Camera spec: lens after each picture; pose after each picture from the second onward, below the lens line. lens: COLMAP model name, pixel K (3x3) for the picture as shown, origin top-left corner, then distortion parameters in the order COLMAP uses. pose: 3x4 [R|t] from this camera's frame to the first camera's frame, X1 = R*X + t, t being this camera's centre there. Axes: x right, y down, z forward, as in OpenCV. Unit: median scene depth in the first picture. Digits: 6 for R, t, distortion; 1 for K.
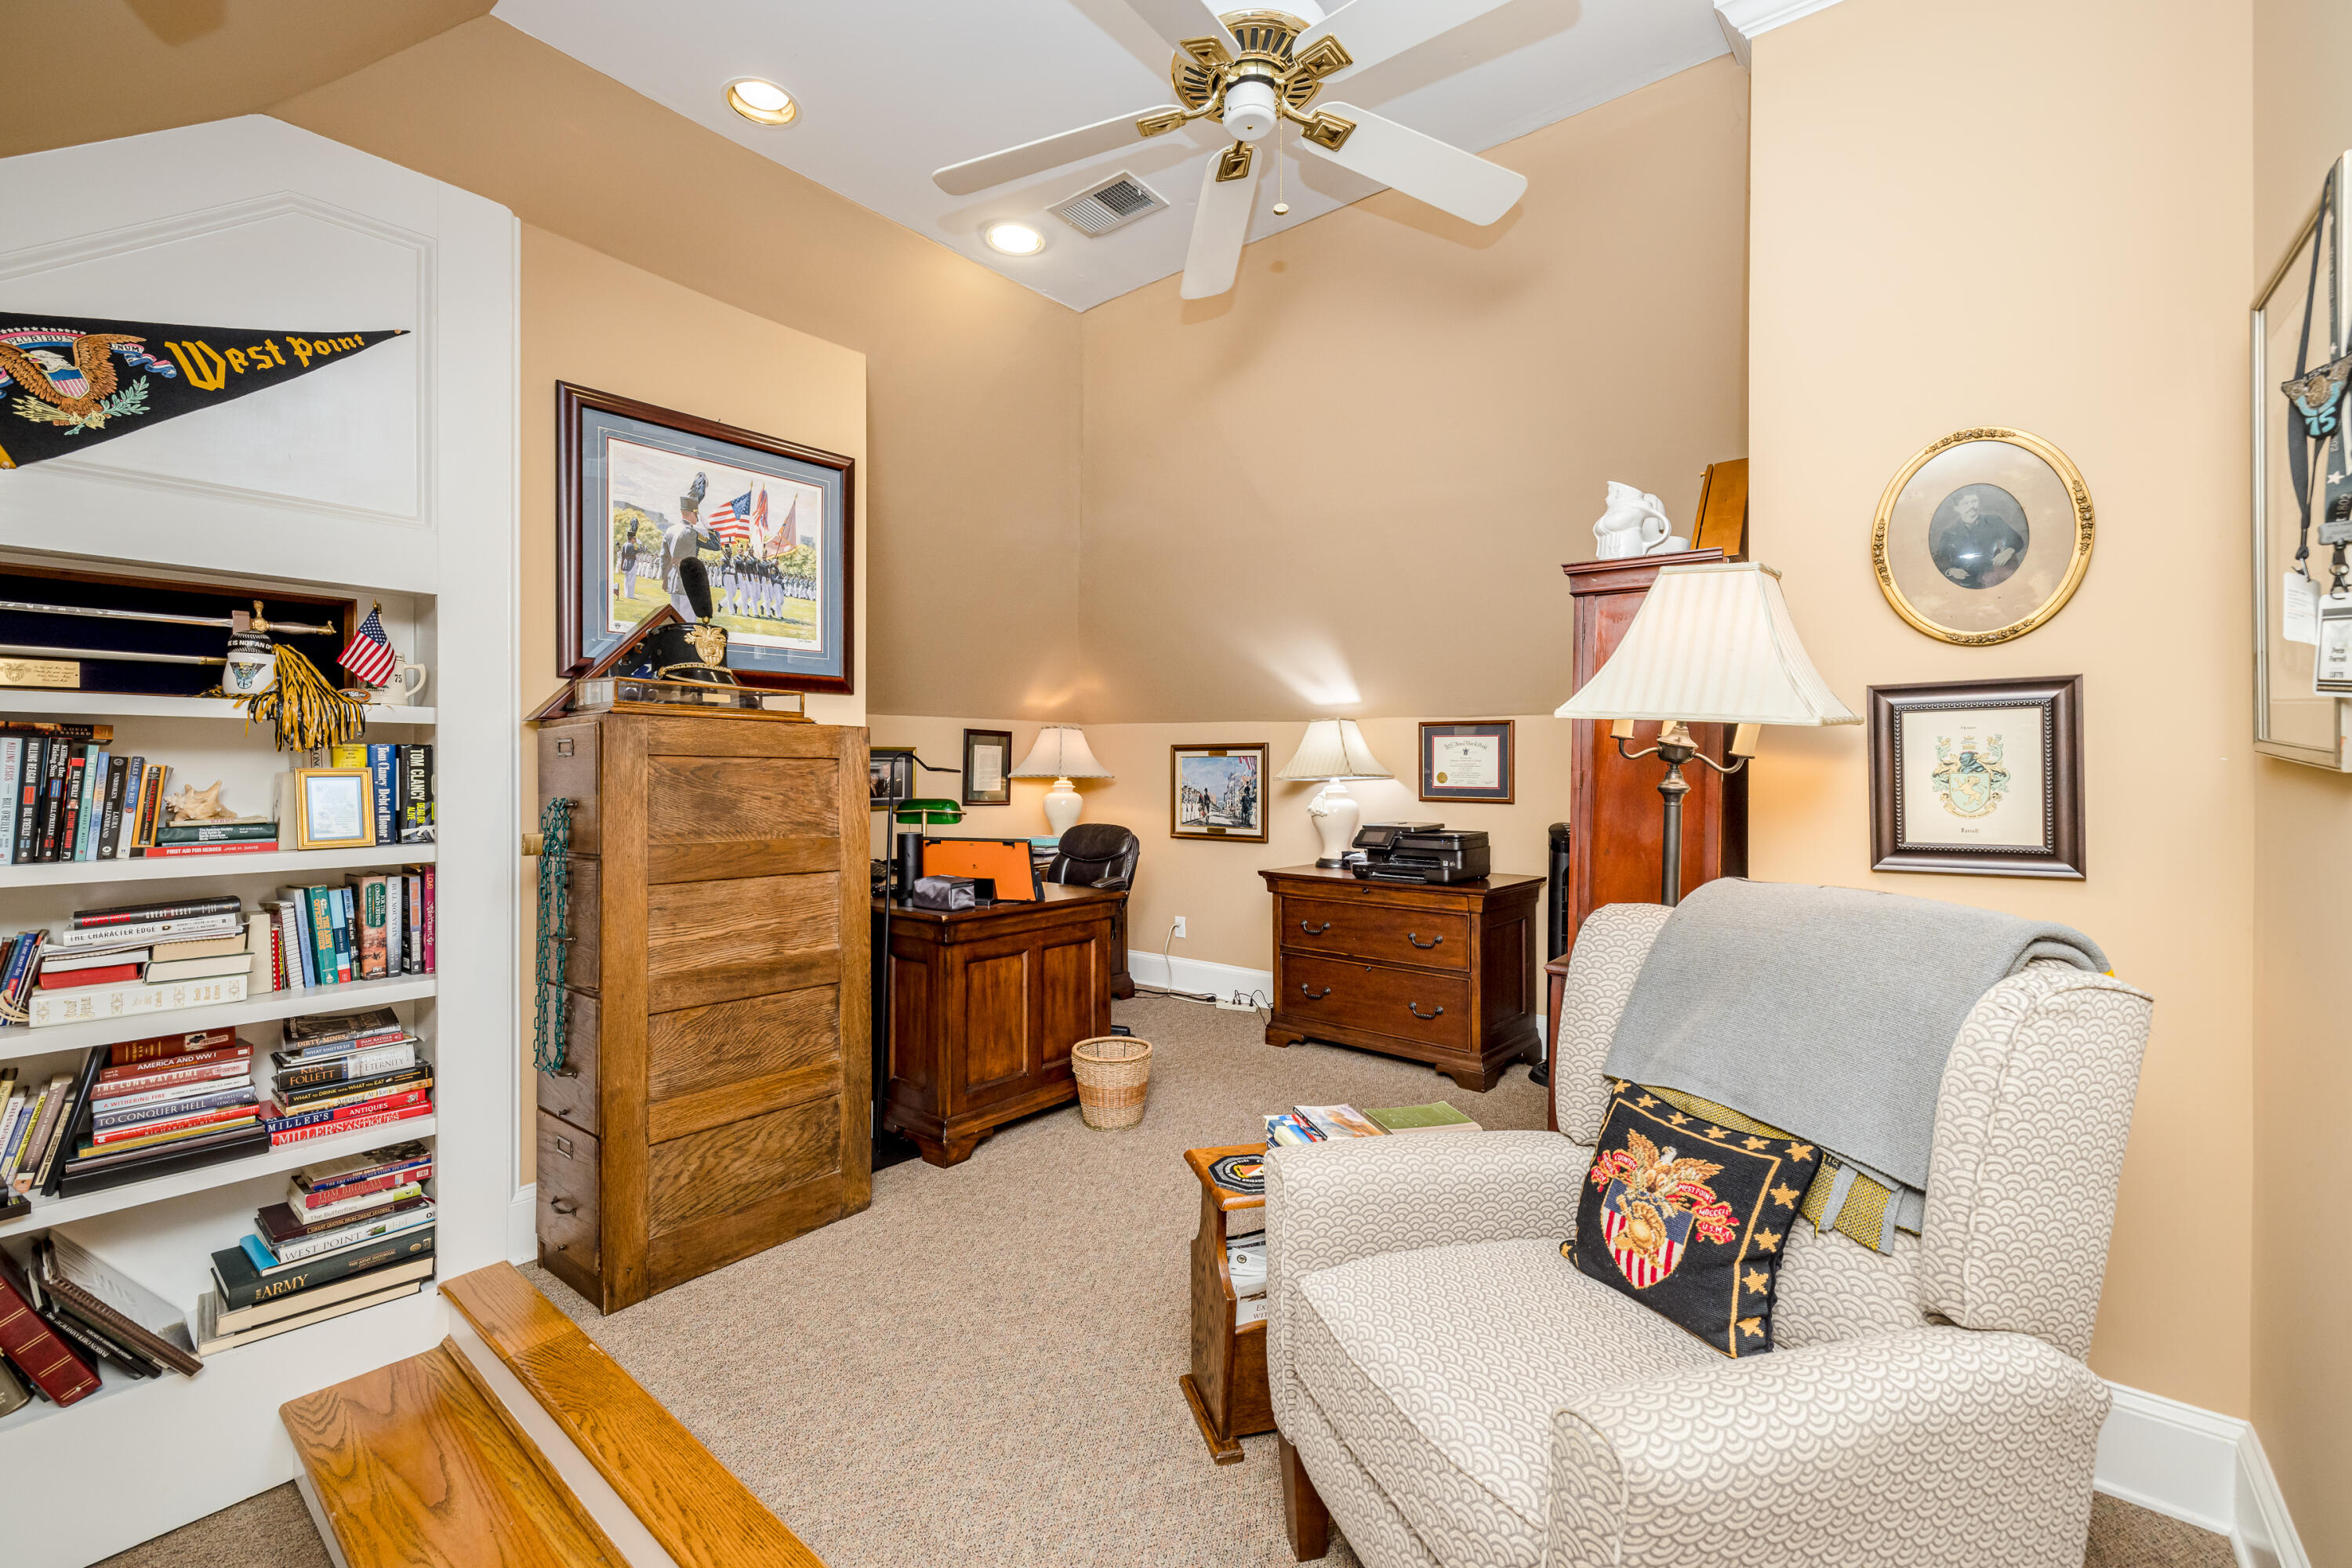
lens RADIAL K [[991.1, 0, 1173.6], [0, 991.1, 769.5], [0, 0, 1]] dist [0.002658, -0.000500]
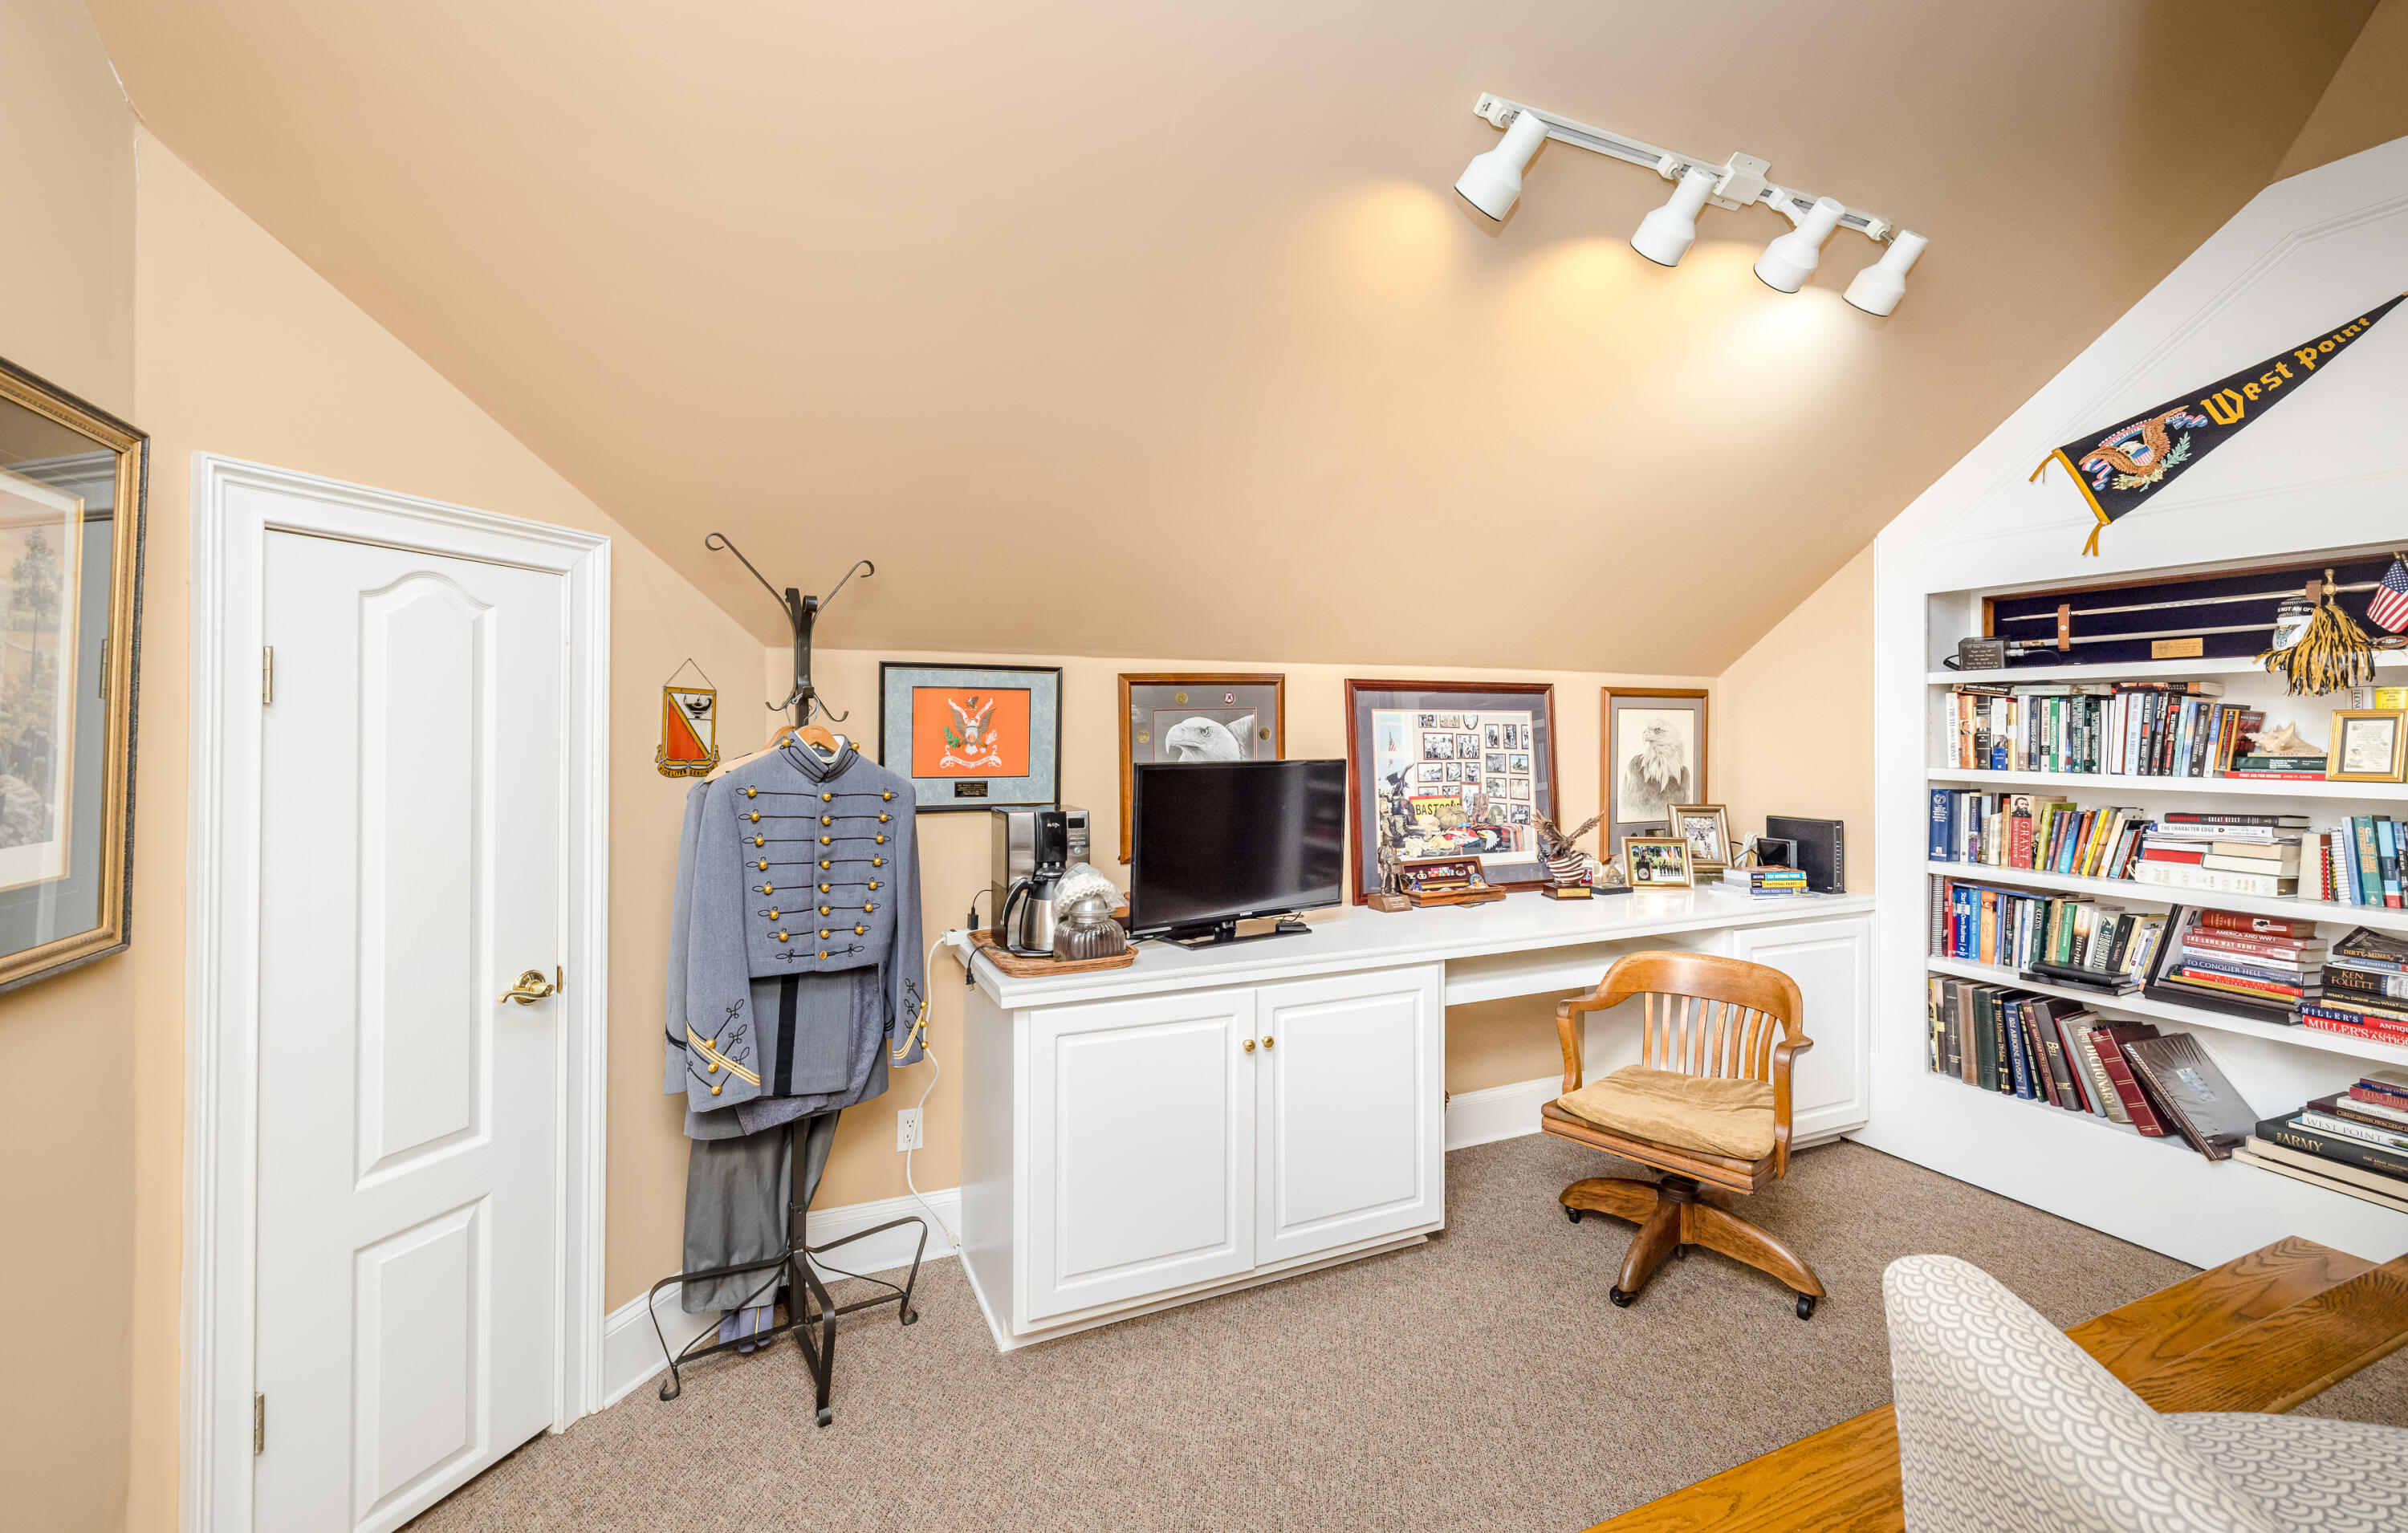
lens RADIAL K [[1039.8, 0, 1200.3], [0, 1039.8, 717.0], [0, 0, 1]] dist [0.000382, 0.000113]
pose [[-0.432481, -0.009904, -0.901589, 0.766994], [0.000861, 0.999935, -0.011397, 0.018493], [0.901643, -0.005705, -0.432444, 0.326019]]
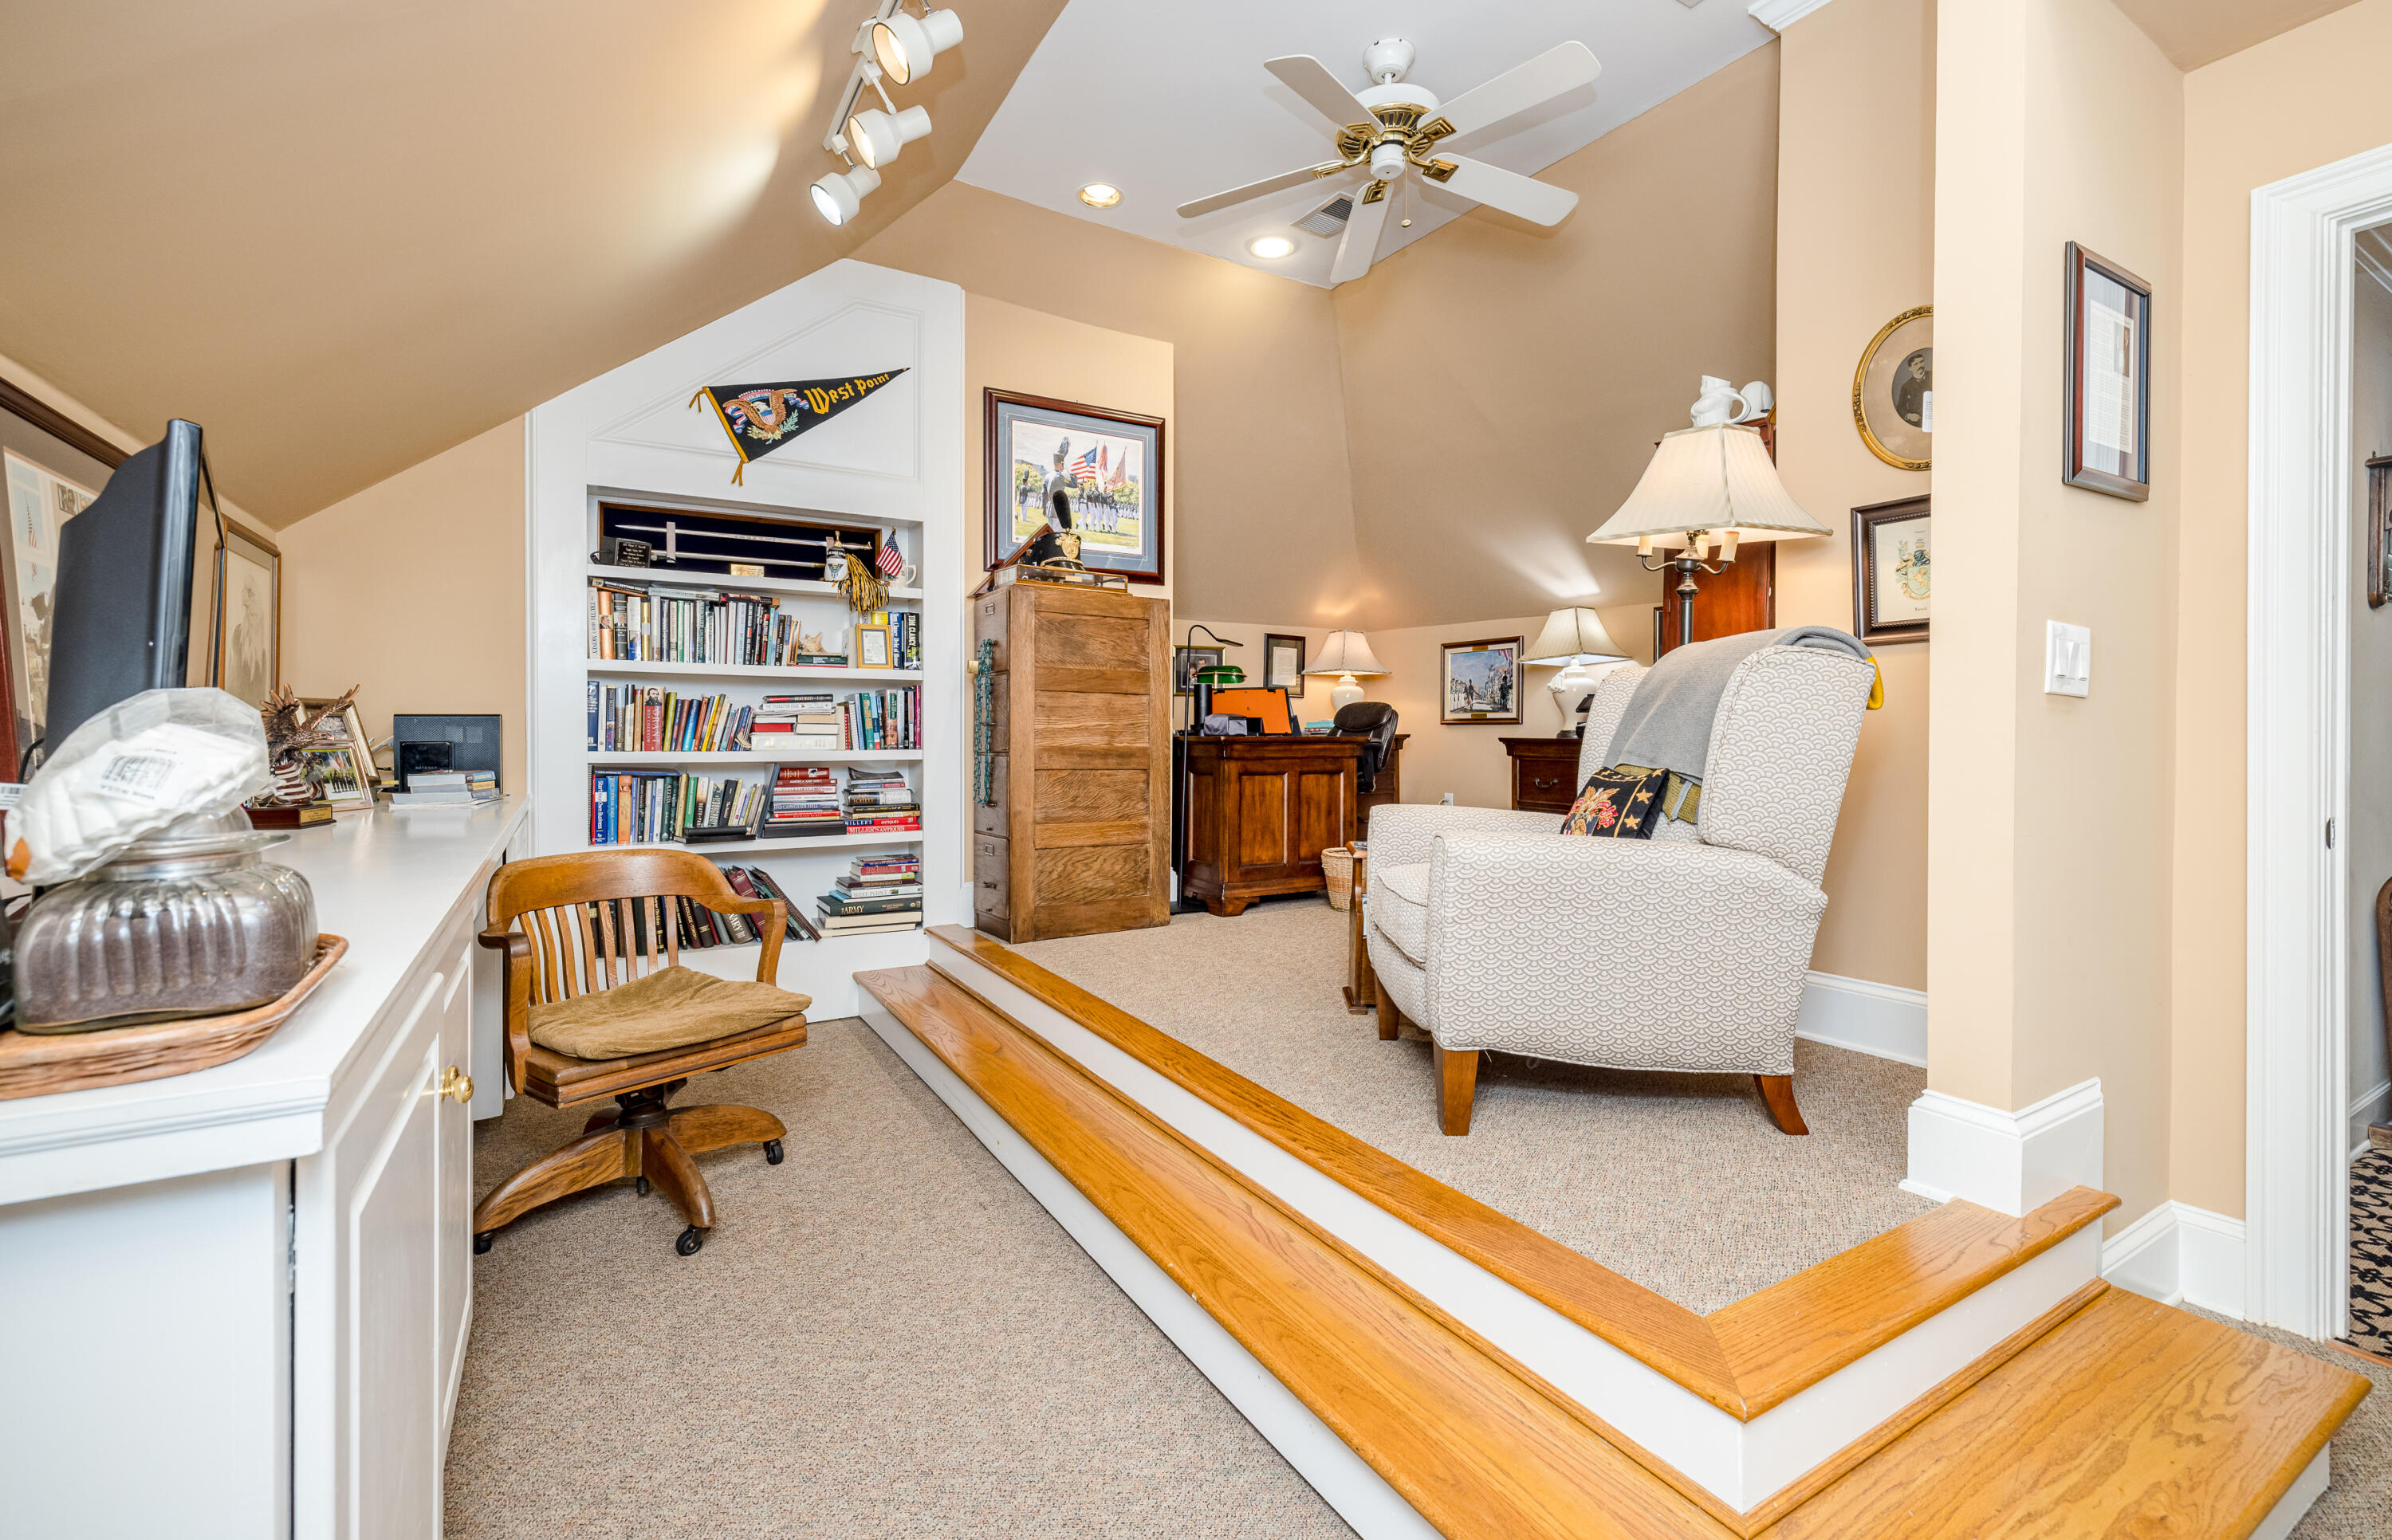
lens RADIAL K [[1005.9, 0, 1186.4], [0, 1005.9, 729.1], [0, 0, 1]] dist [-0.000775, 0.000189]
pose [[0.944553, 0.001887, -0.328353, 0.251403], [-0.001032, 0.999996, 0.002778, 0.176846], [0.328357, -0.002286, 0.944551, -0.485318]]
